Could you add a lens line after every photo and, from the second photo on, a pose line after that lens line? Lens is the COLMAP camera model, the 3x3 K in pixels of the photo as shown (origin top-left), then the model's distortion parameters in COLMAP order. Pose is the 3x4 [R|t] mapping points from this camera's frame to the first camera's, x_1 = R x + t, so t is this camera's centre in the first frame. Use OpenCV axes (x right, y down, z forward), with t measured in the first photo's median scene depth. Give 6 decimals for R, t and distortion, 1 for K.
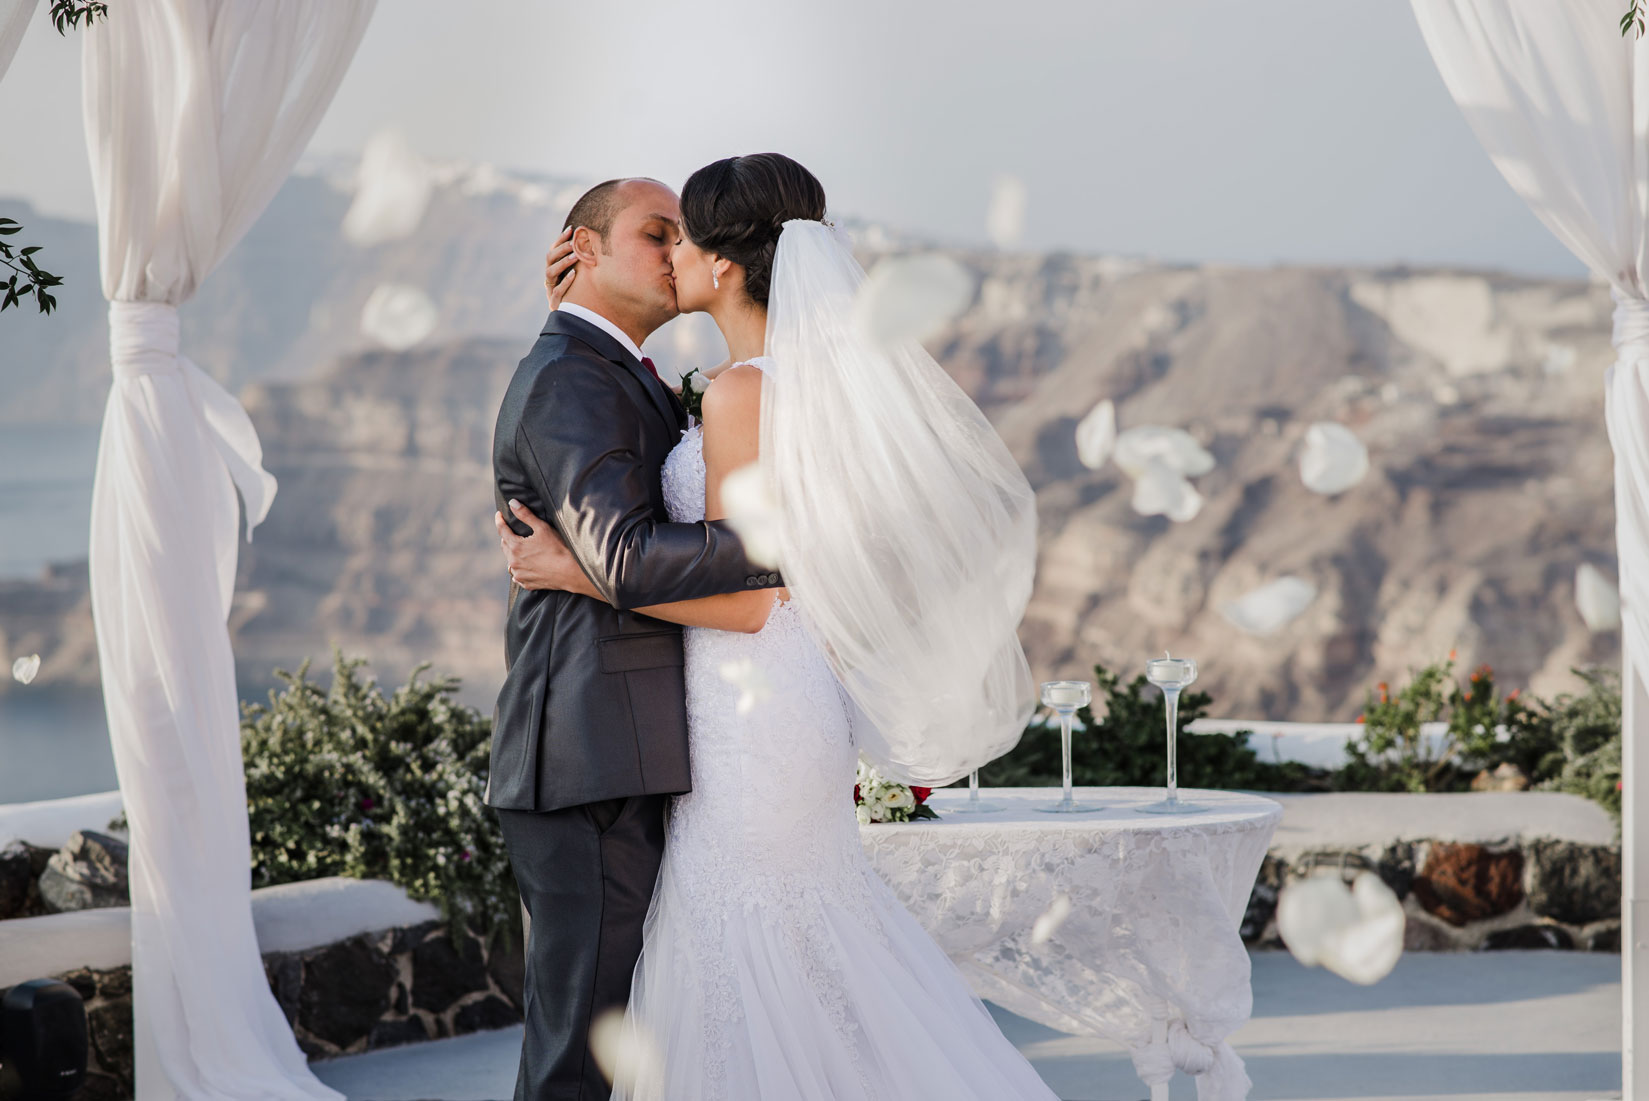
lens RADIAL K [[3915.3, 0, 824.5], [0, 3915.3, 550.5], [0, 0, 1]] dist [0.041206, 0.288843]
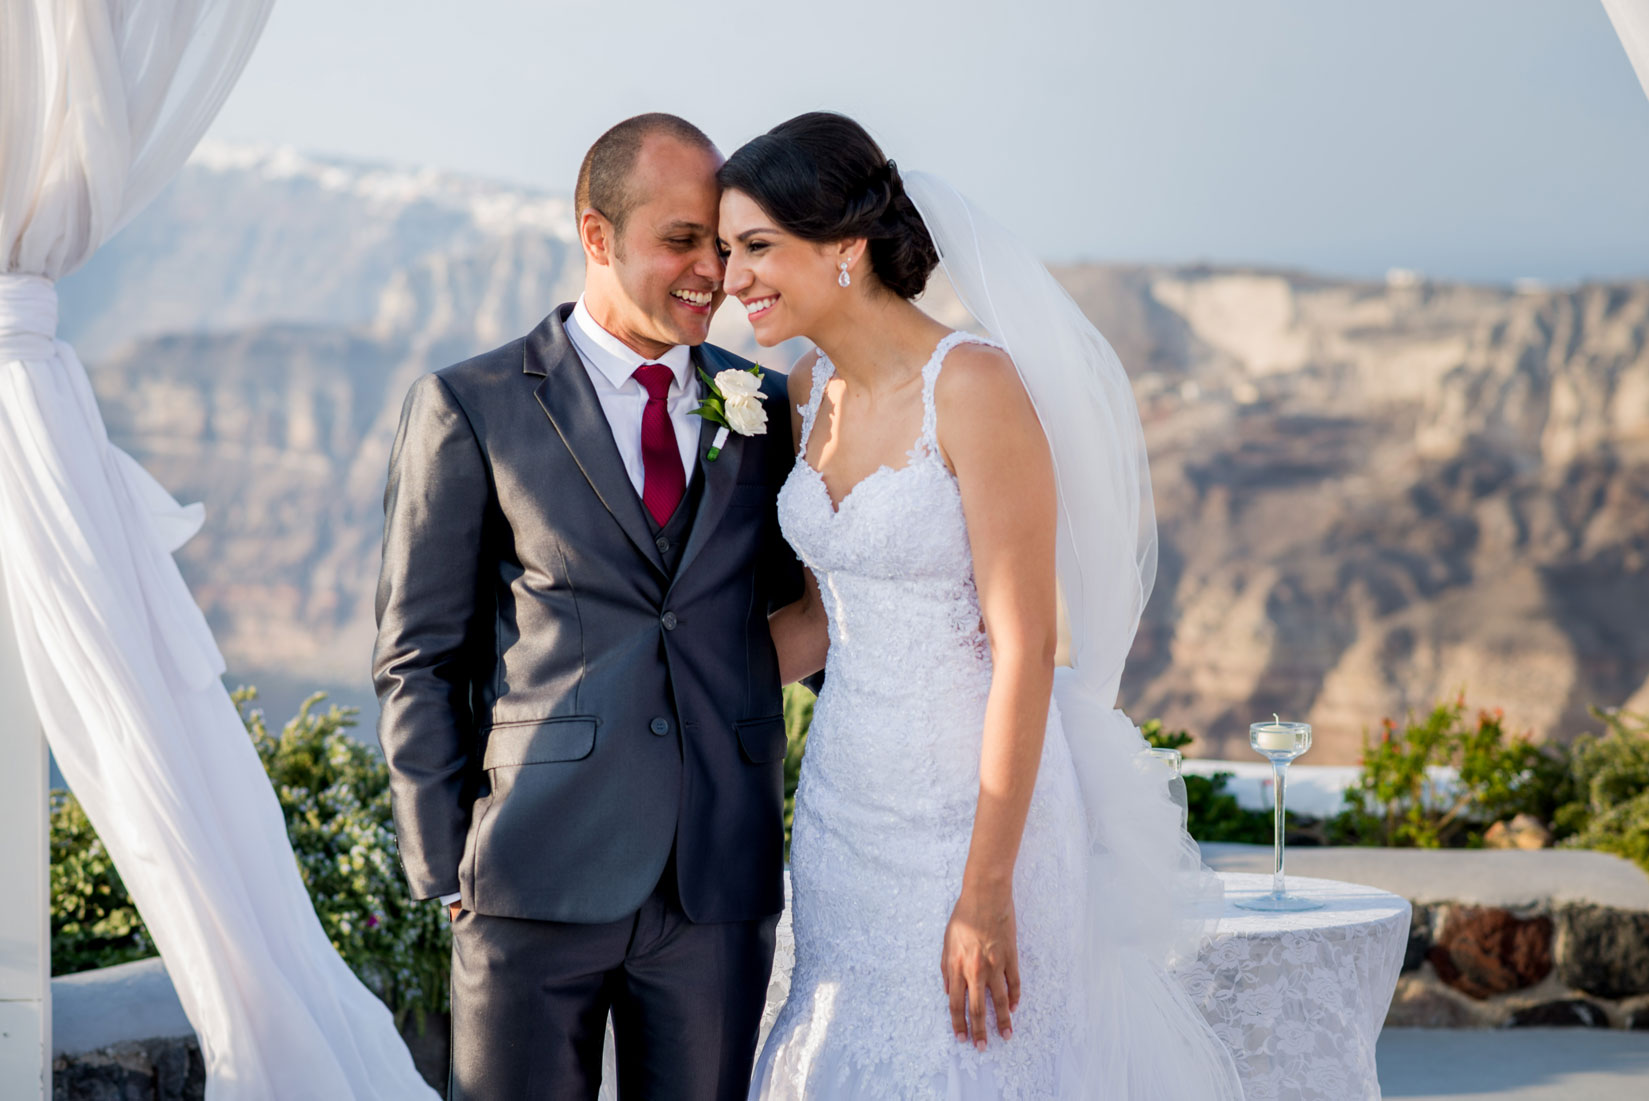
lens RADIAL K [[3915.3, 0, 824.5], [0, 3915.3, 550.5], [0, 0, 1]] dist [0.041206, 0.288843]
pose [[0.998598, 0.011779, 0.051616, -0.034179], [-0.011895, 0.999927, 0.001946, -0.006258], [-0.051589, -0.002558, 0.998665, 0.119119]]
